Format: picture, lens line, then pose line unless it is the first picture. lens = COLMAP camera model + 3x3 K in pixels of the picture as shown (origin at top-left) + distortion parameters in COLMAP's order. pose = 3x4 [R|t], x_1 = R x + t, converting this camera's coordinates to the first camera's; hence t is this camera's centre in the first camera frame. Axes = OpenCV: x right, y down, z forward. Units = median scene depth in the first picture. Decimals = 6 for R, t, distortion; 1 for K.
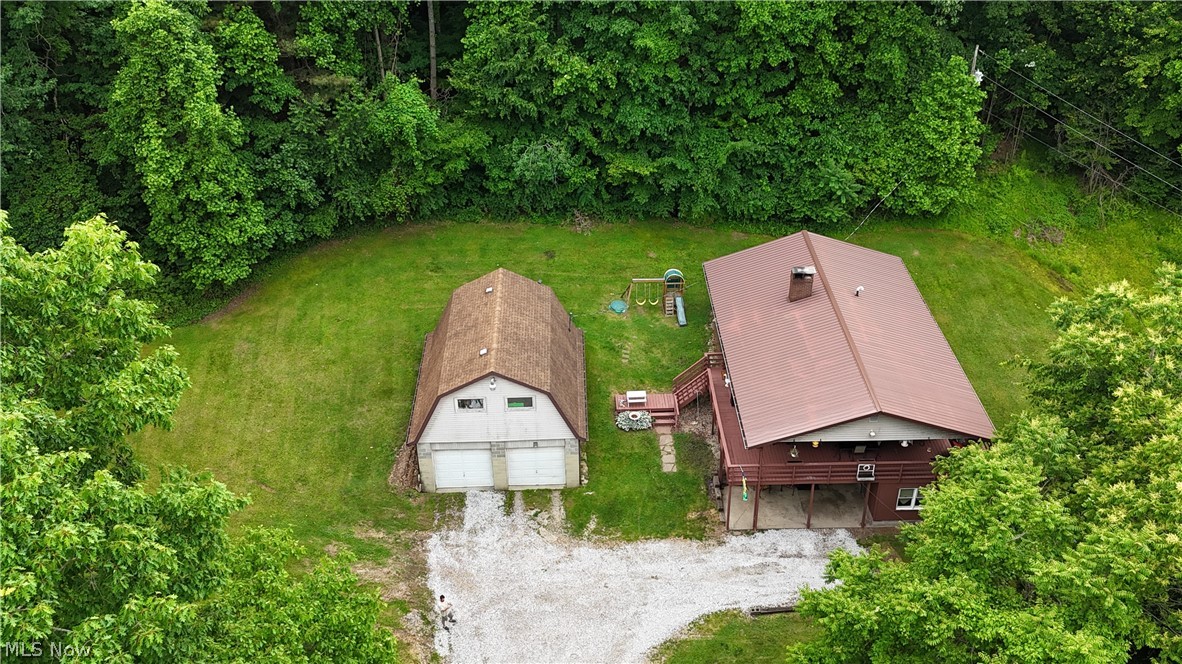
lens RADIAL K [[1096.1, 0, 591.0], [0, 1096.1, 332.0], [0, 0, 1]] dist [0.142510, -0.261872]
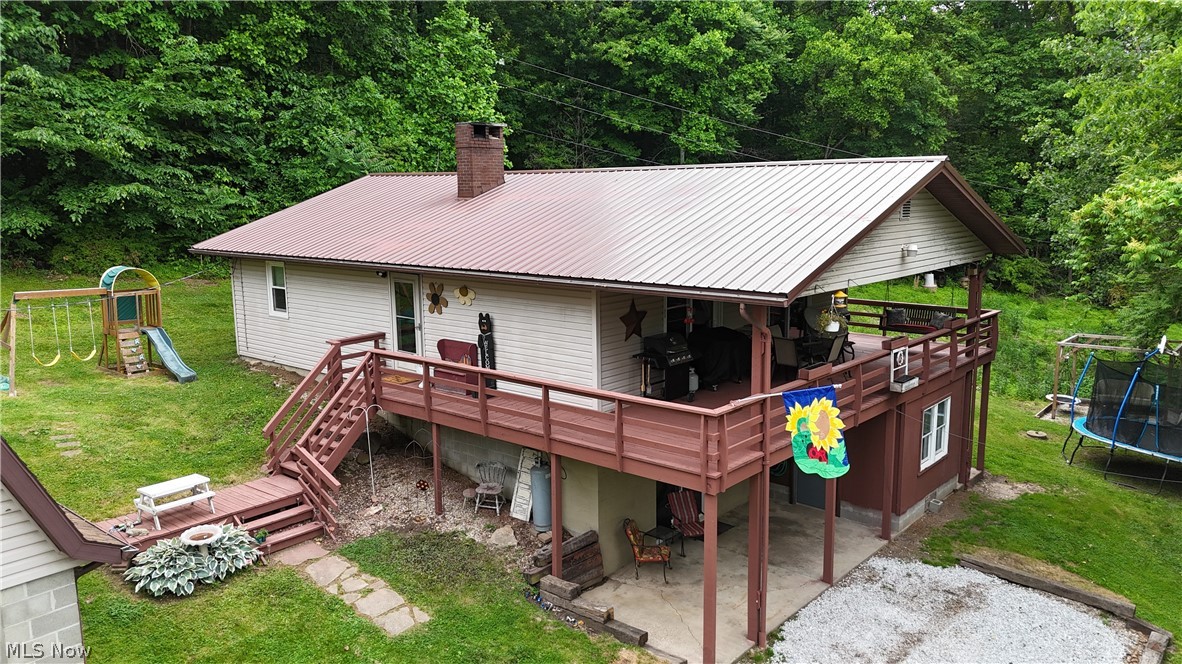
lens RADIAL K [[867.1, 0, 591.0], [0, 867.1, 332.0], [0, 0, 1]] dist [0.089928, -0.094426]
pose [[0.673961, -0.118954, 0.729127, -0.060613], [0.403275, 0.886171, -0.228188, 0.131943], [-0.618988, 0.447829, 0.645216, 0.793934]]
